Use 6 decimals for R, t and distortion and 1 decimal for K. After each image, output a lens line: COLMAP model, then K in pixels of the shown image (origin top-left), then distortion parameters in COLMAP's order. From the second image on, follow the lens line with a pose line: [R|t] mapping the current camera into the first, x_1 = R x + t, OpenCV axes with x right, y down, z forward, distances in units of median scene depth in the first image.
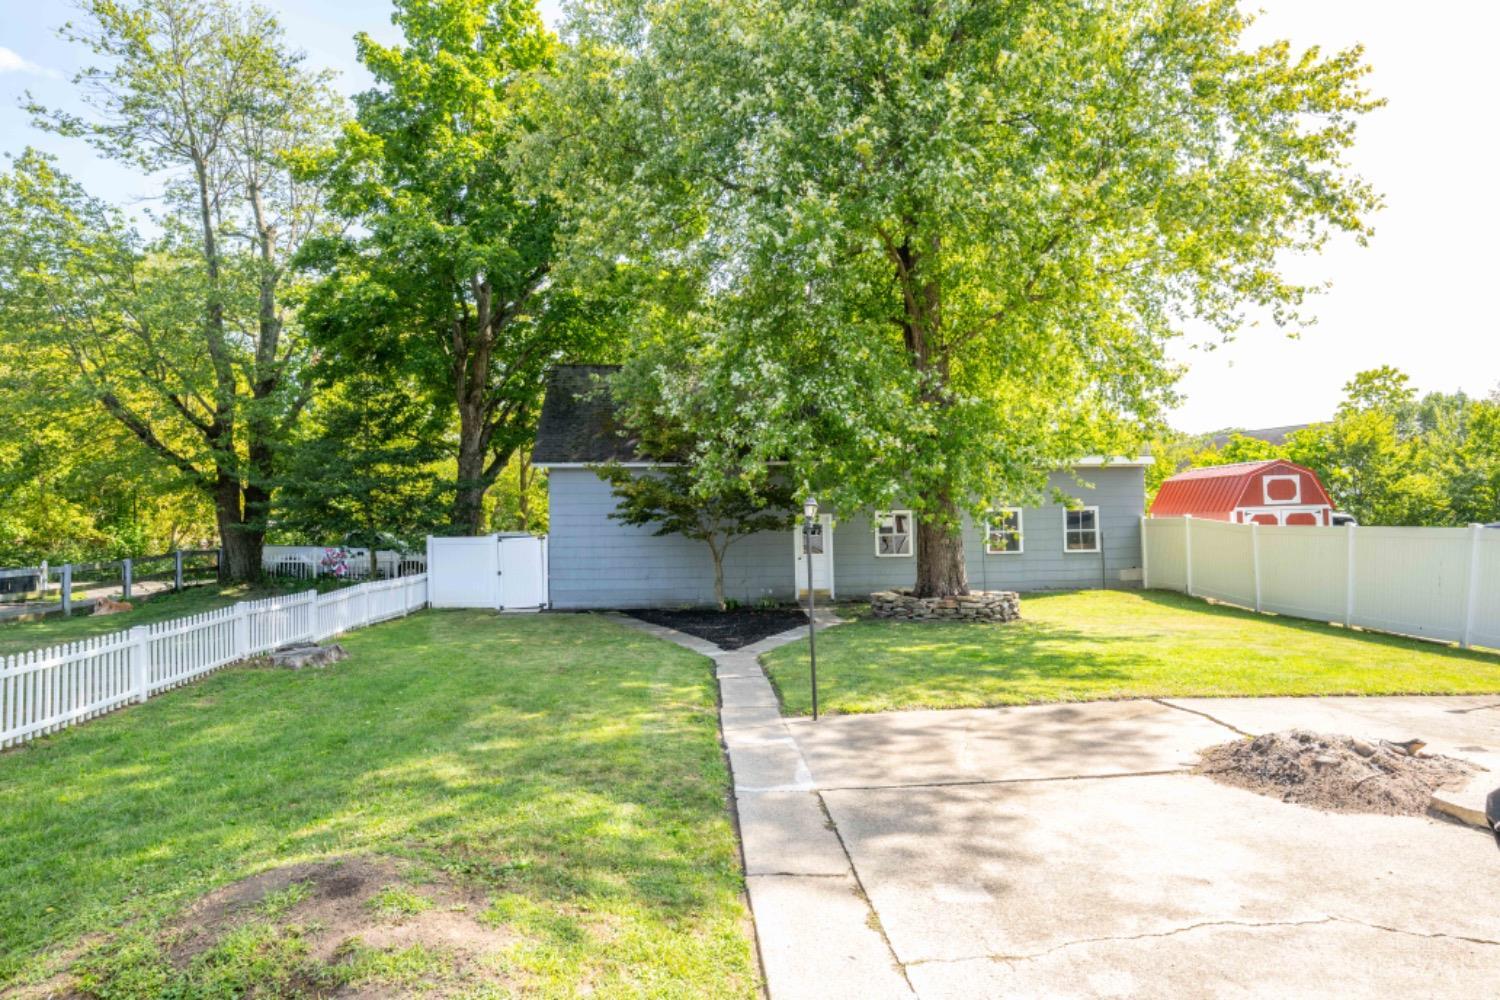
lens RADIAL K [[866.5, 0, 748.6], [0, 866.5, 493.1], [0, 0, 1]] dist [0.003418, -0.004259]
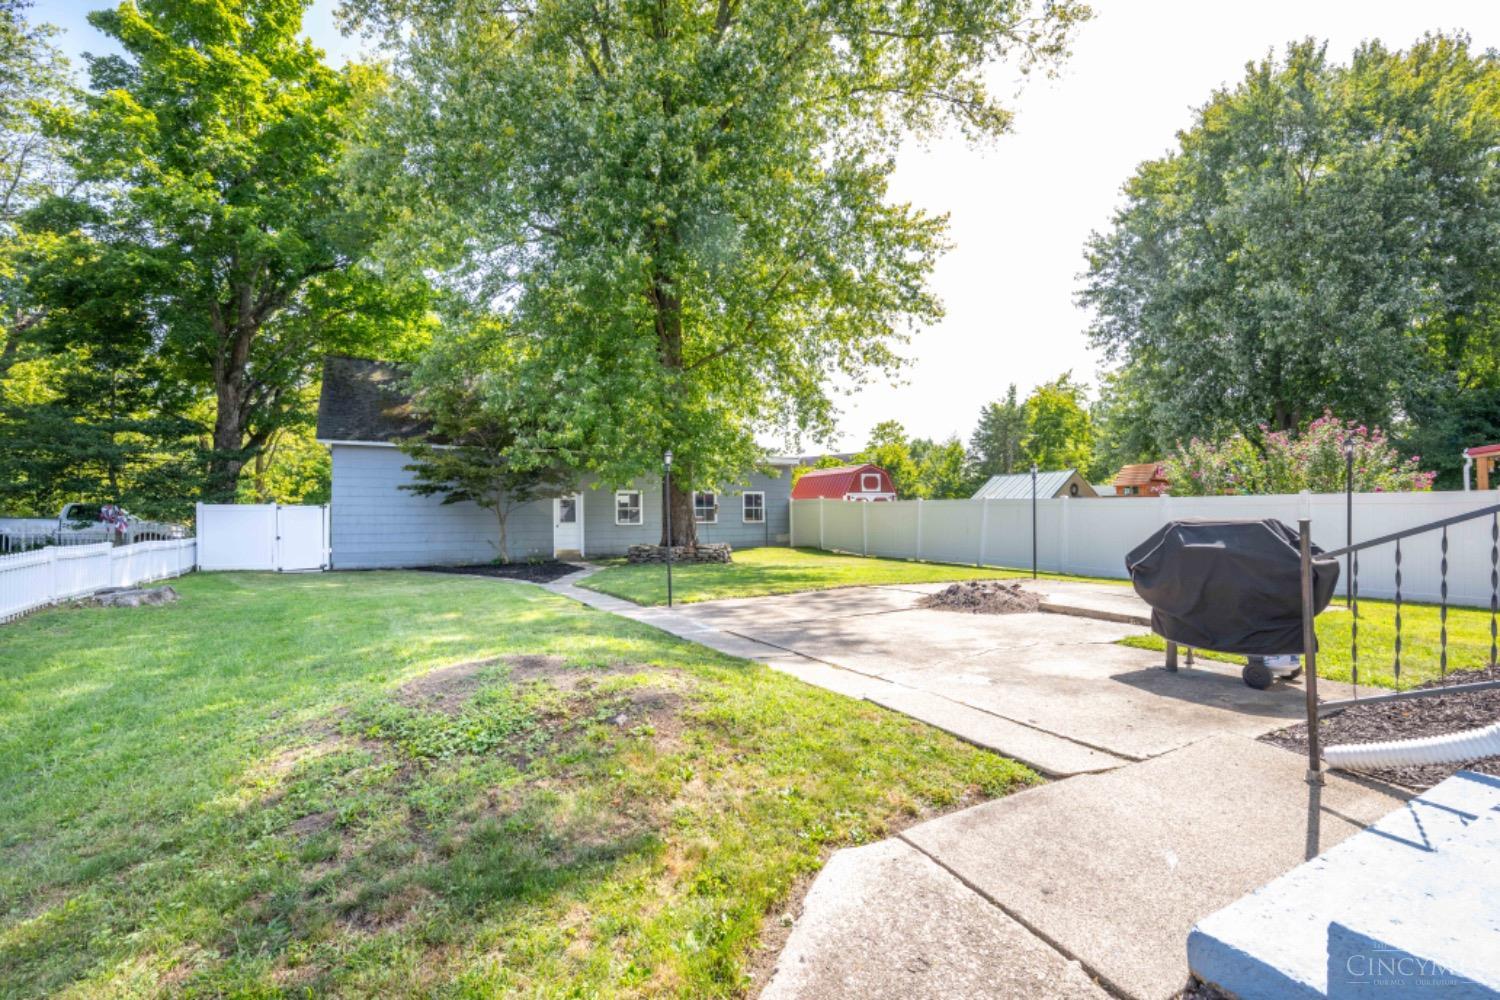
lens RADIAL K [[659.0, 0, 751.7], [0, 659.0, 509.4], [0, 0, 1]] dist [-0.000823, -0.000215]
pose [[0.905091, 0.014109, 0.424984, -0.107303], [-0.022753, 0.999624, 0.015270, 0.032237], [-0.424609, -0.023491, 0.905072, -0.016850]]
